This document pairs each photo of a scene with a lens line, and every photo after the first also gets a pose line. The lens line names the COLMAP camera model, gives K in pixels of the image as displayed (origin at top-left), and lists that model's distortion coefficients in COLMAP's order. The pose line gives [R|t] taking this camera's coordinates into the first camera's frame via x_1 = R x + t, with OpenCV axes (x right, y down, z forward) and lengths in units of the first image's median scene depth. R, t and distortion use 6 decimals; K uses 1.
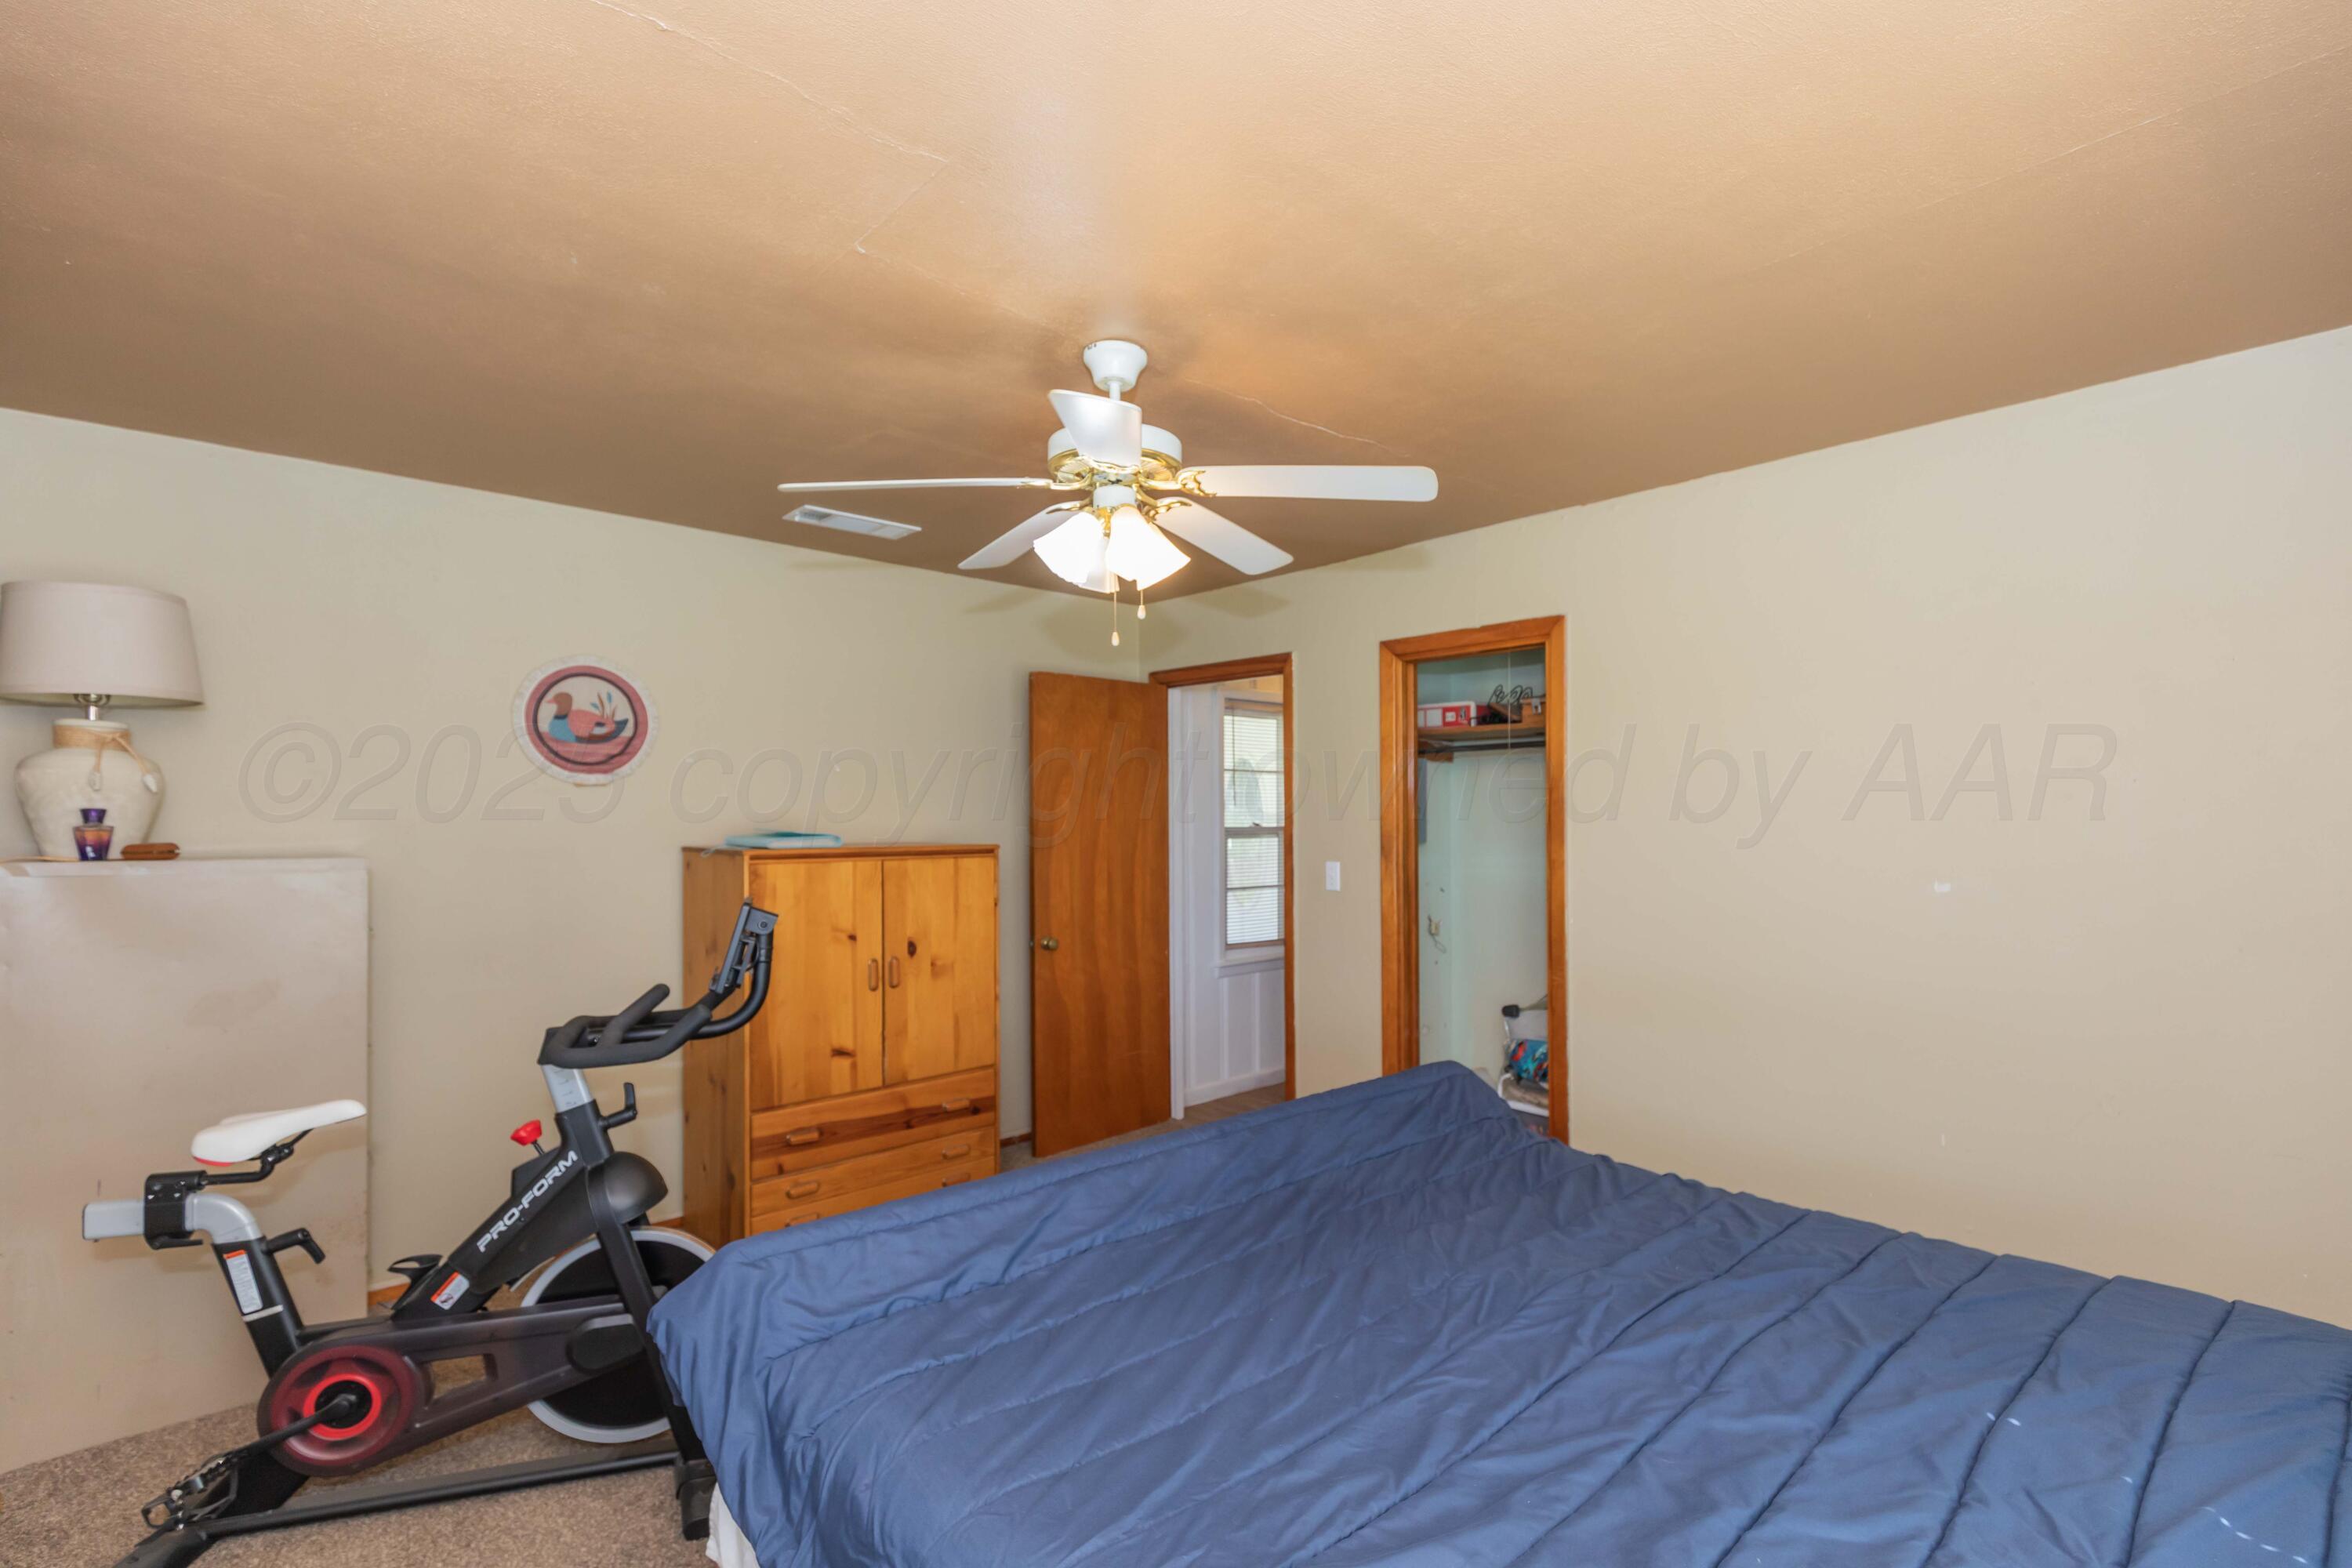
lens RADIAL K [[1083.3, 0, 1196.2], [0, 1083.3, 777.6], [0, 0, 1]] dist [-0.001234, 0.004770]
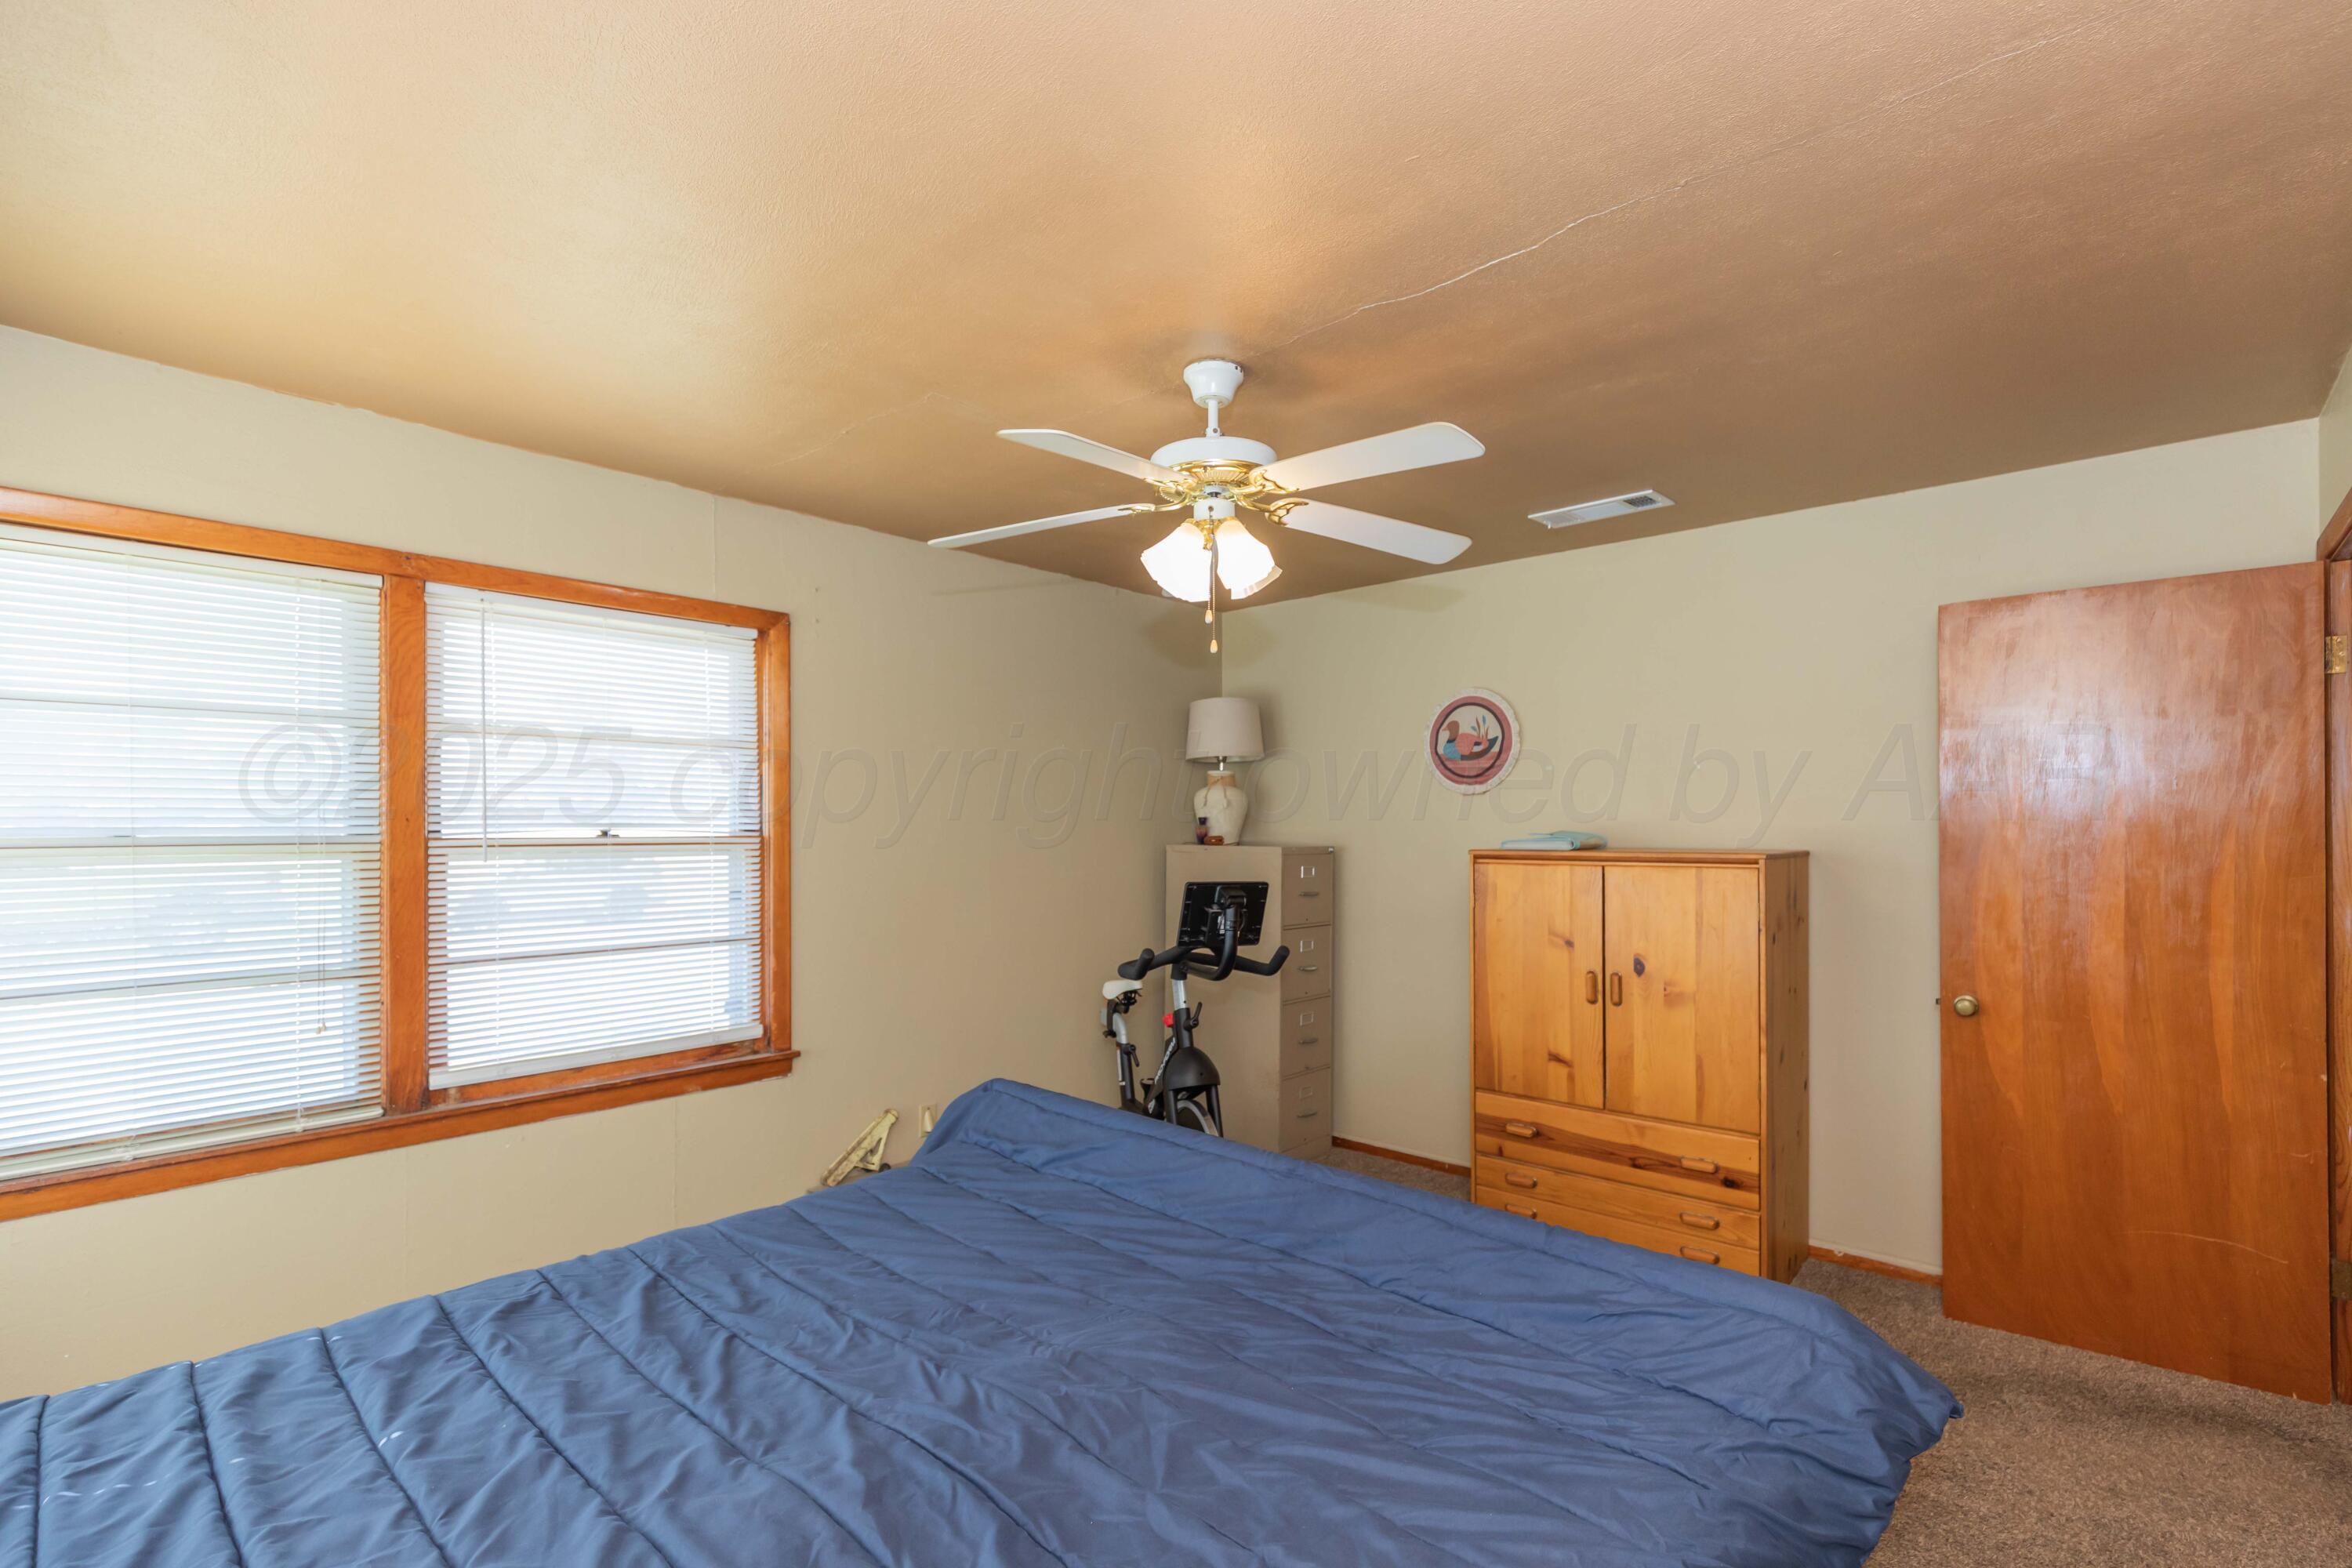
lens RADIAL K [[1083.3, 0, 1196.2], [0, 1083.3, 777.6], [0, 0, 1]] dist [-0.001234, 0.004770]
pose [[0.054312, -0.041487, -0.997662, 0.642021], [0.040925, 0.998389, -0.039289, 0.023651], [0.997685, -0.038695, 0.055922, 0.621335]]
